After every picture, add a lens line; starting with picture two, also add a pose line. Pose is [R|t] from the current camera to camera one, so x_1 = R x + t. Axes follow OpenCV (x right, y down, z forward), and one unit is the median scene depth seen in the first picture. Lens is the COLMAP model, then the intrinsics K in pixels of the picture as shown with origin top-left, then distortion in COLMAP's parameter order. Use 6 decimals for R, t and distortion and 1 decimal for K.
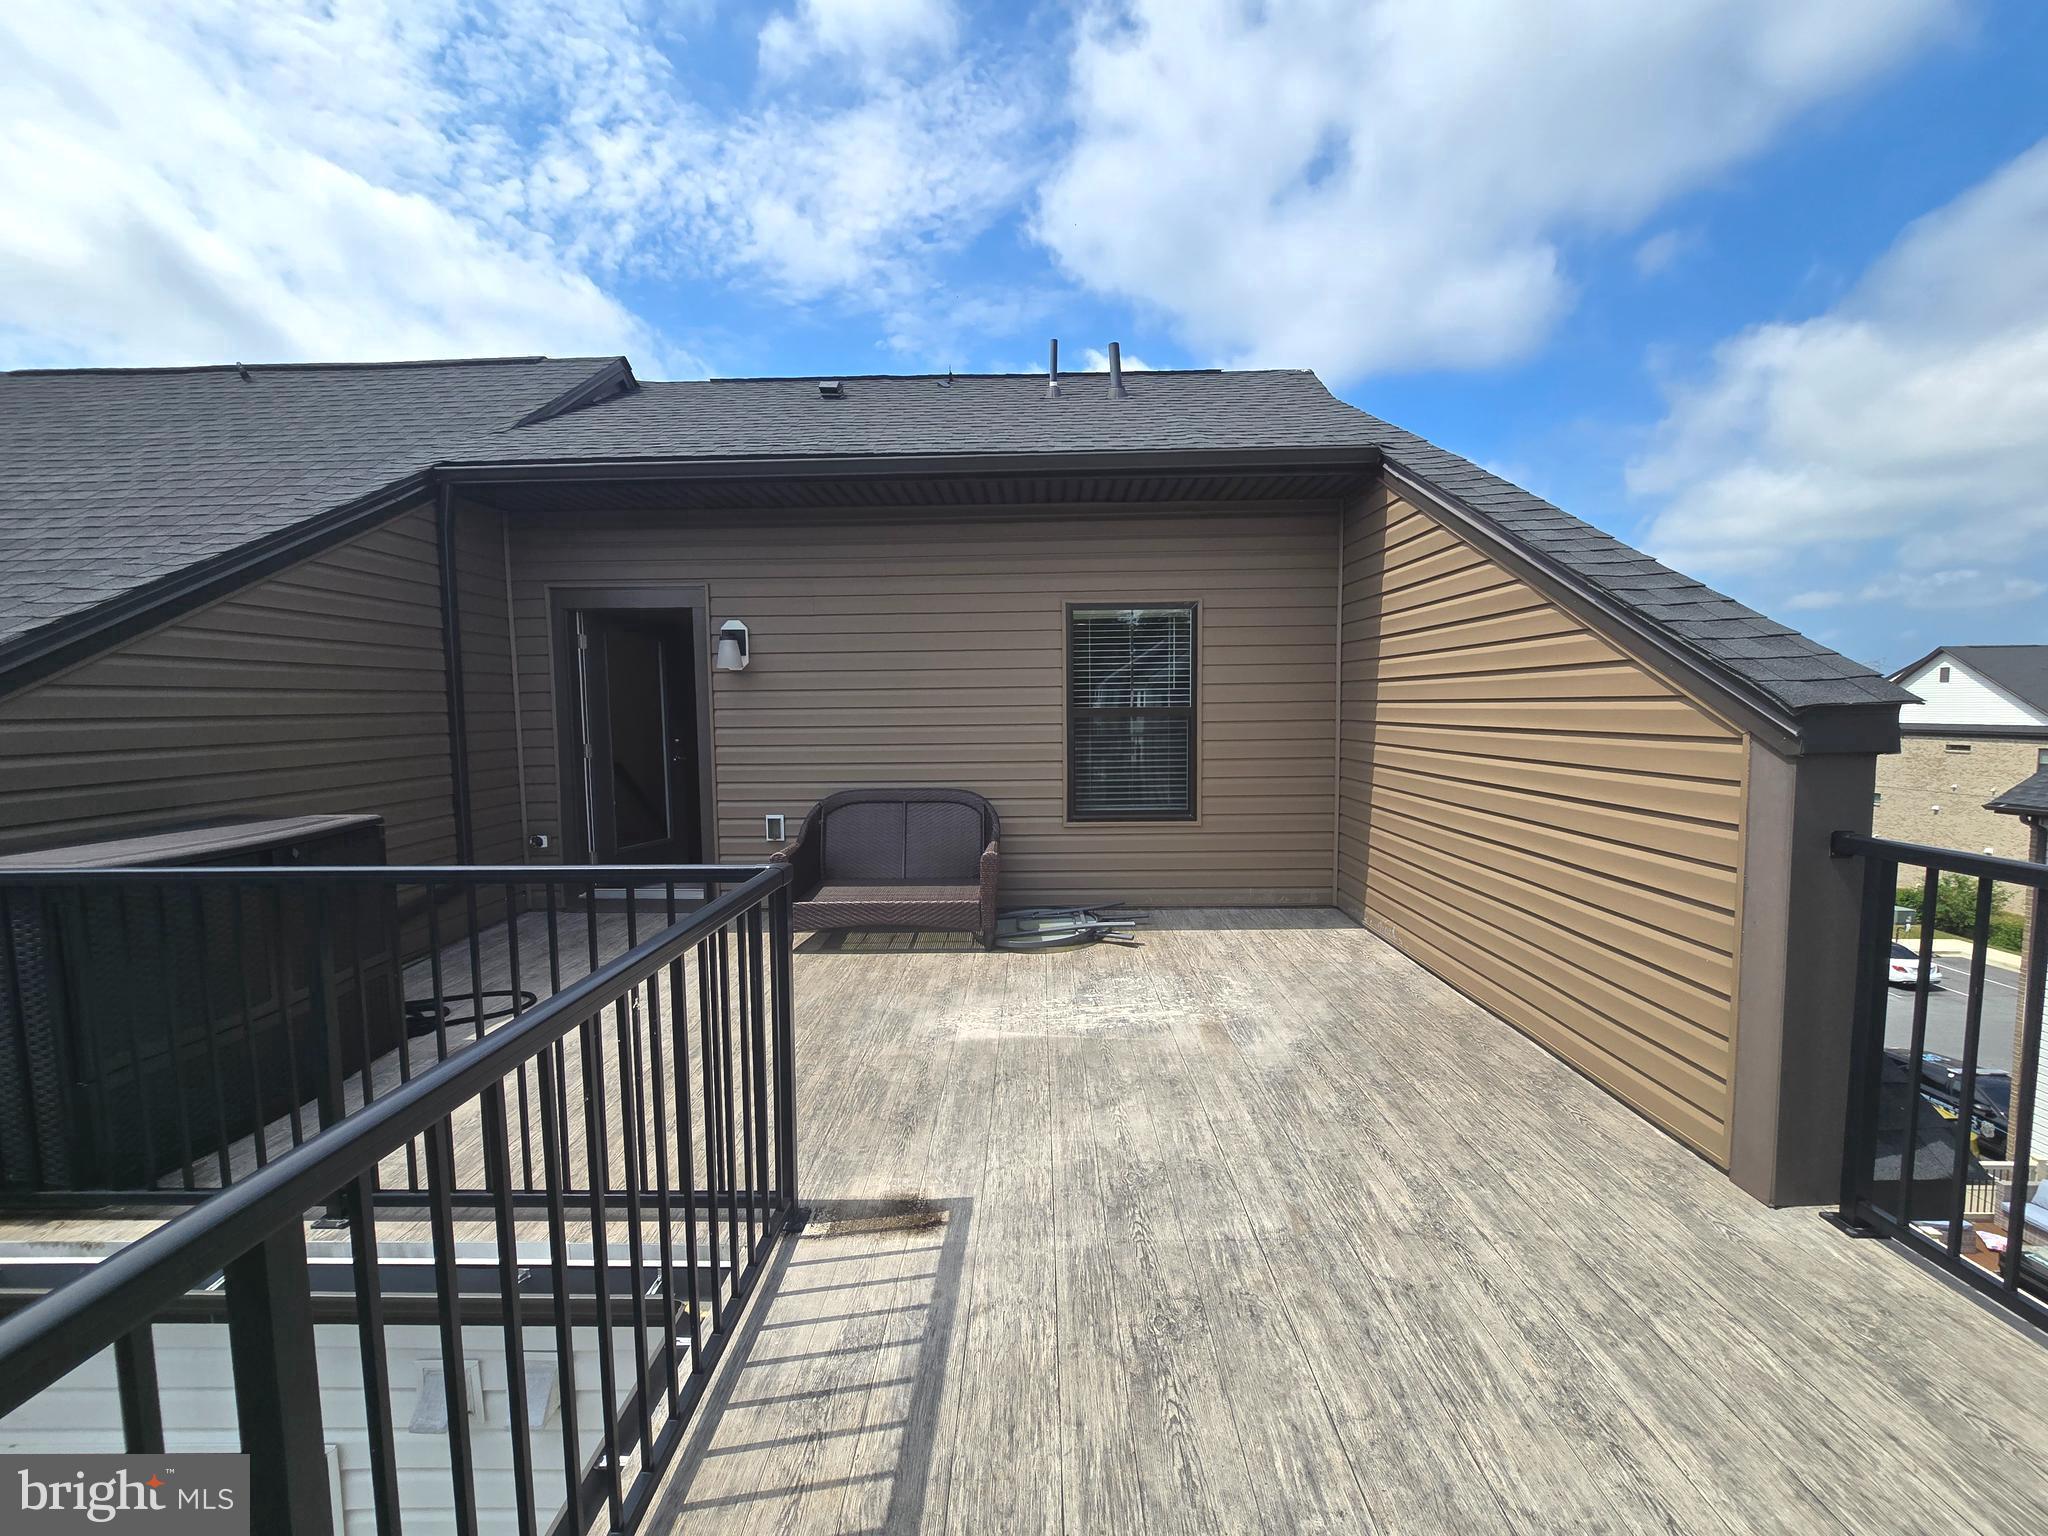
lens RADIAL K [[822.2, 0, 1024.0], [0, 822.2, 768.0], [0, 0, 1]] dist [-0.001815, -0.000099]
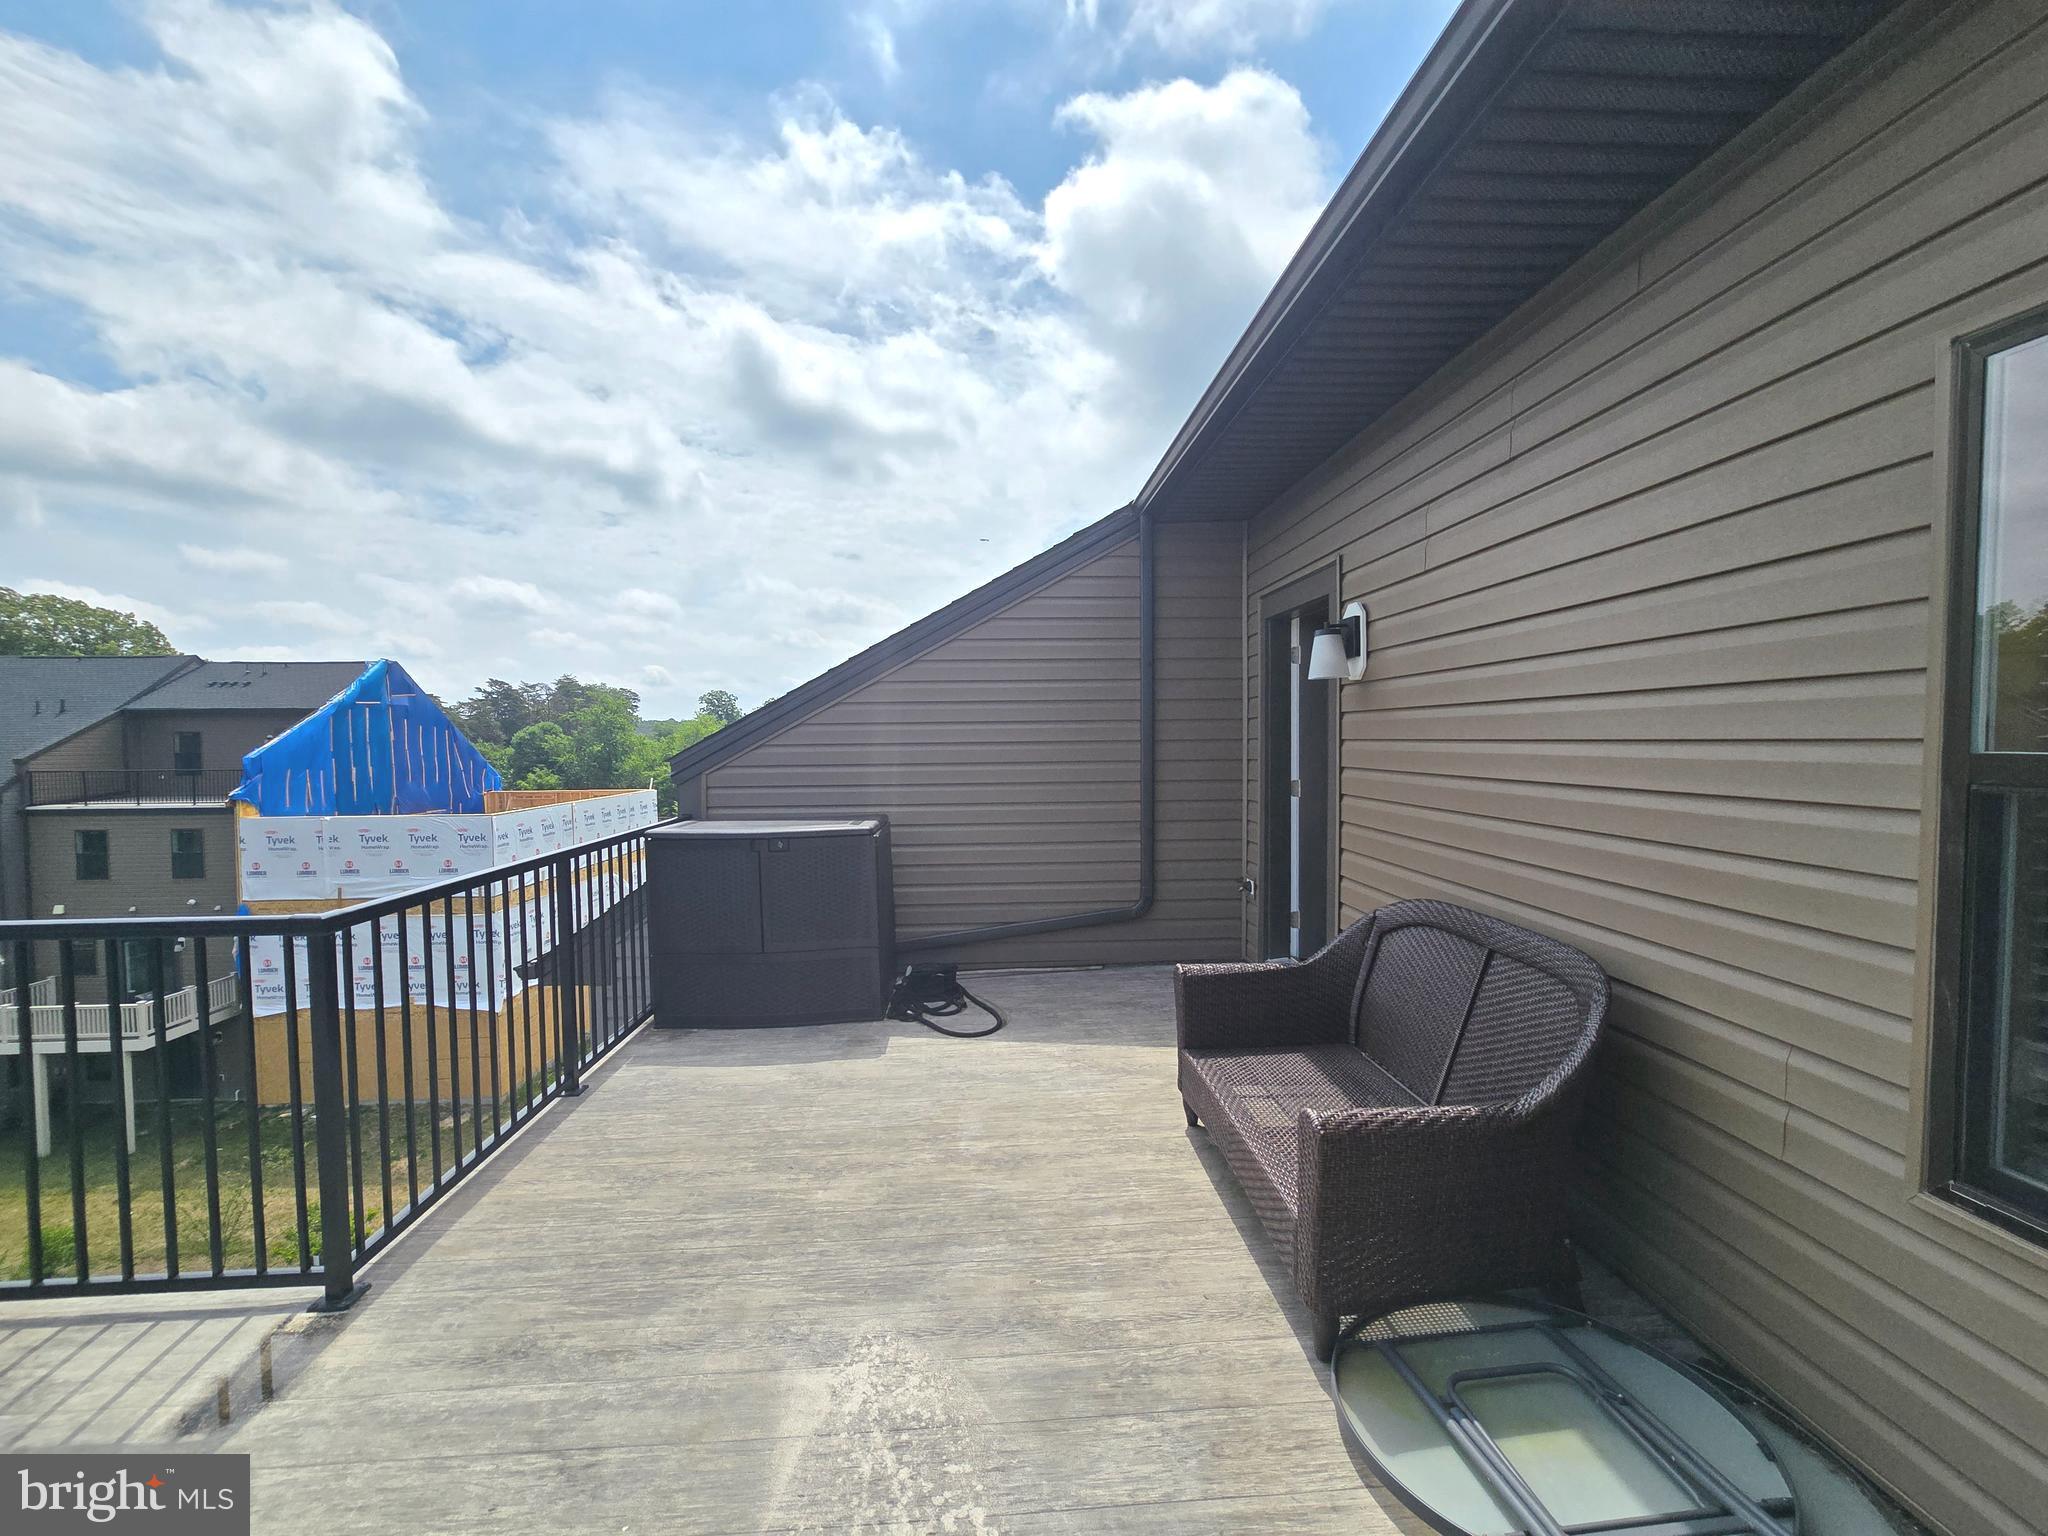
lens RADIAL K [[839.7, 0, 1024.0], [0, 839.7, 768.0], [0, 0, 1]] dist [-0.002784, -0.000264]
pose [[0.078421, 0.044301, -0.995936, 0.617563], [-0.069084, 0.996852, 0.038902, -0.122187], [0.994524, 0.065753, 0.081234, 1.482751]]
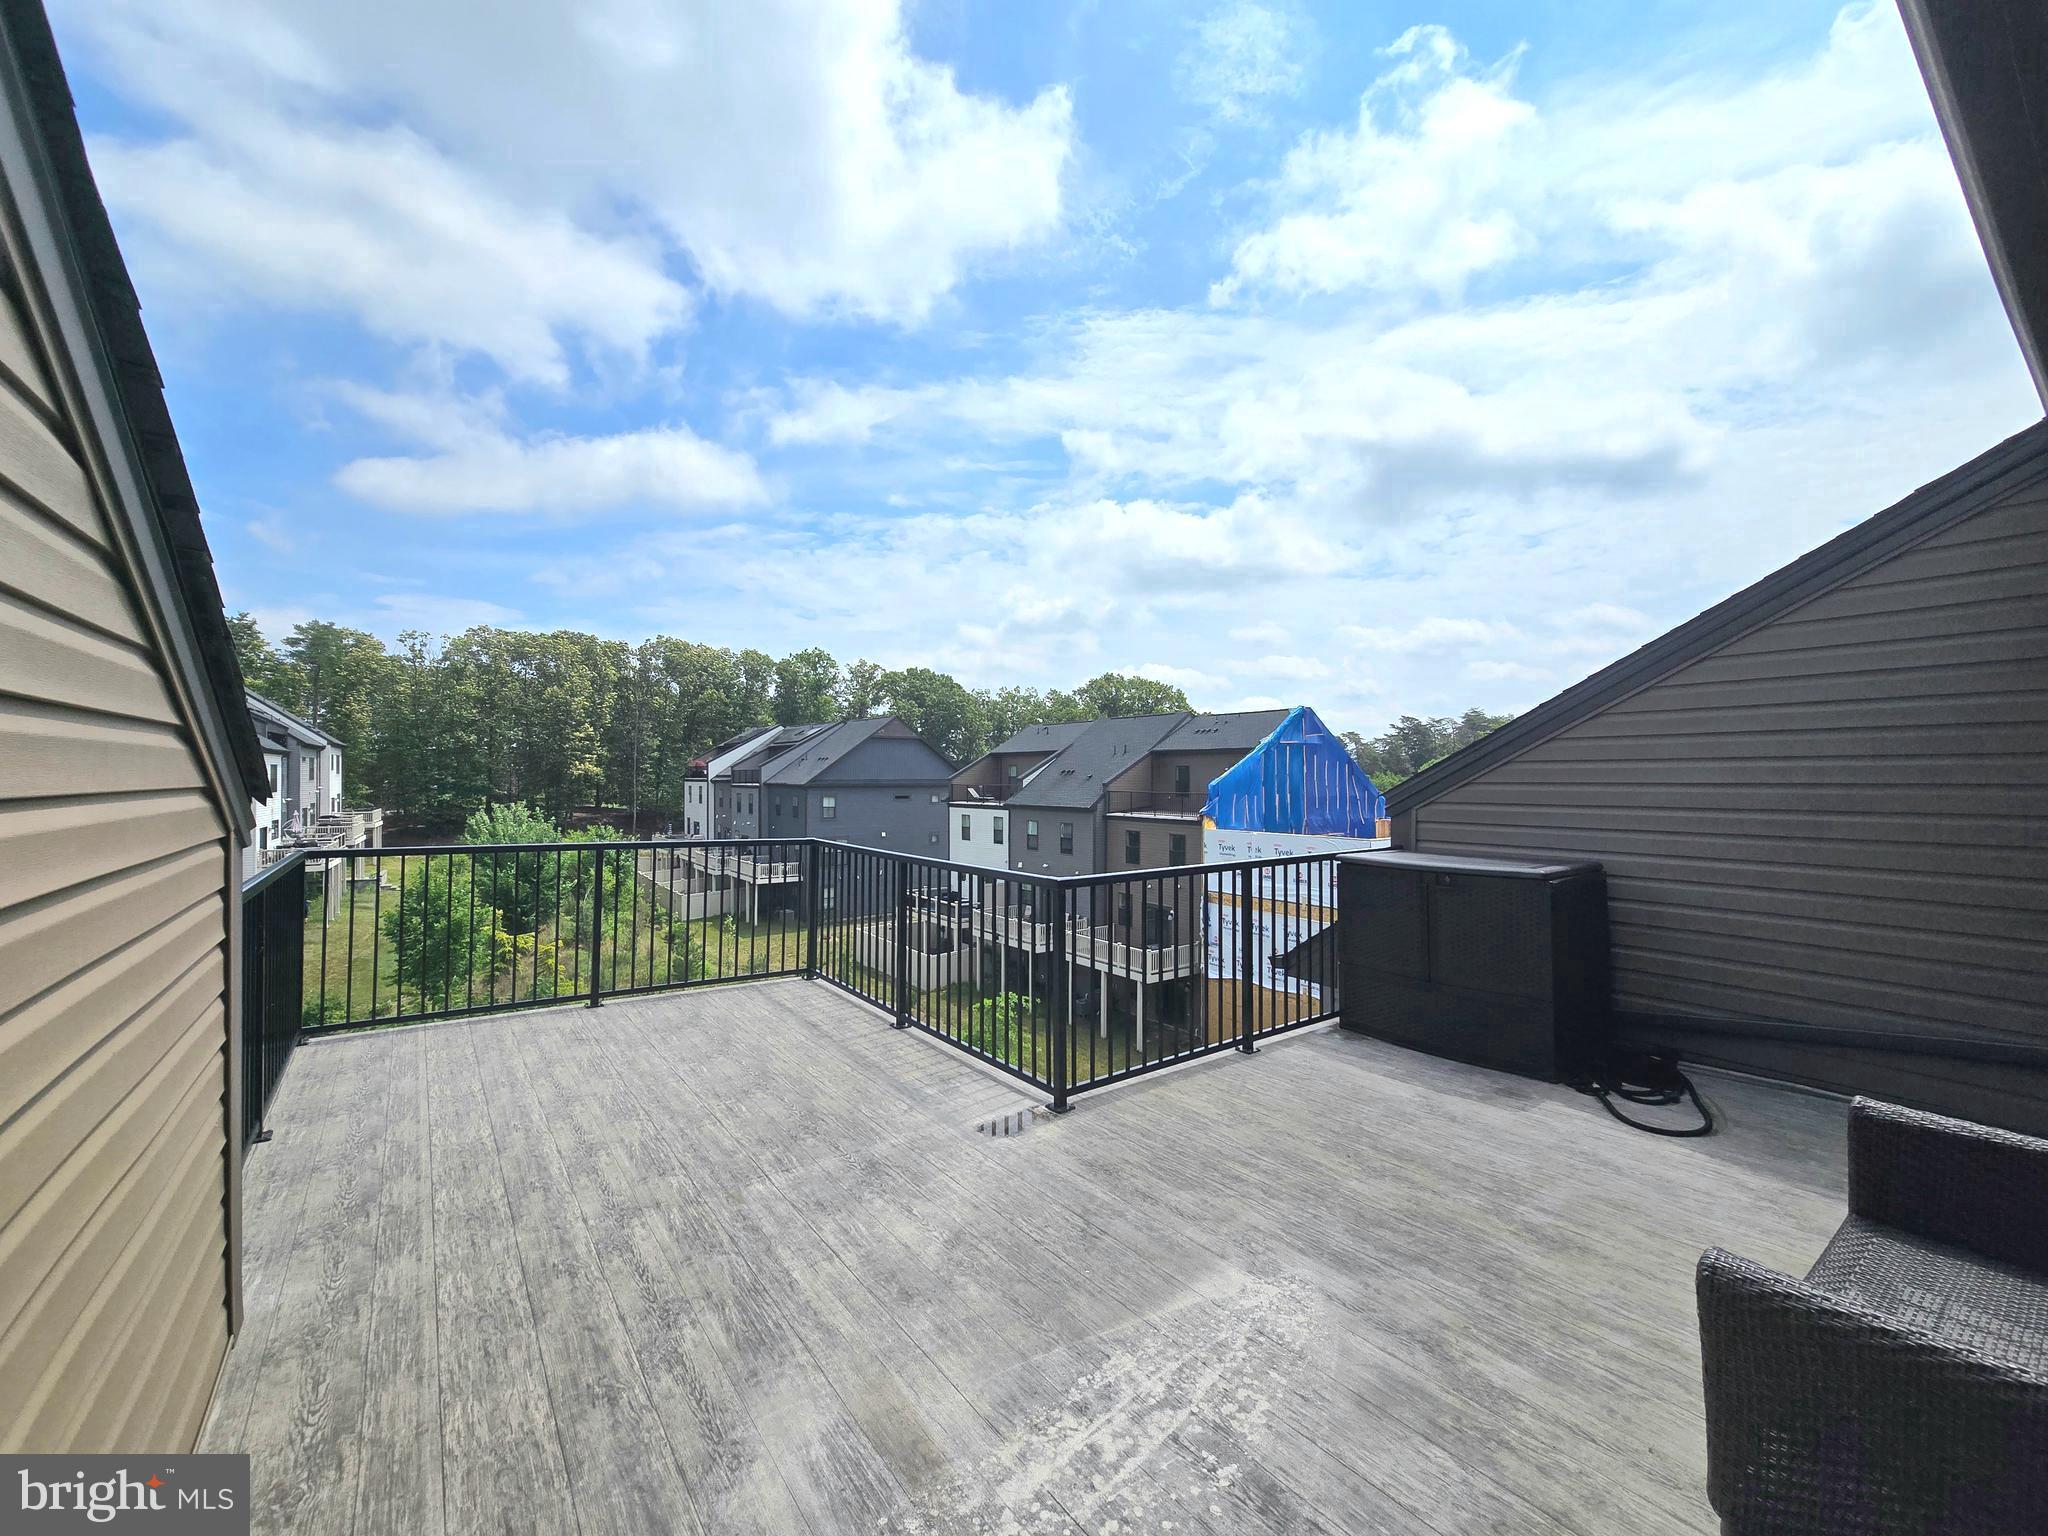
lens RADIAL K [[840.3, 0, 1017.3], [0, 840.3, 764.2], [0, 0, 1]] dist [-0.002860, -0.000101]
pose [[-0.798201, 0.002966, -0.602384, 0.667524], [-0.037128, 0.997844, 0.054111, -0.168489], [0.601246, 0.065557, -0.796370, 1.961668]]
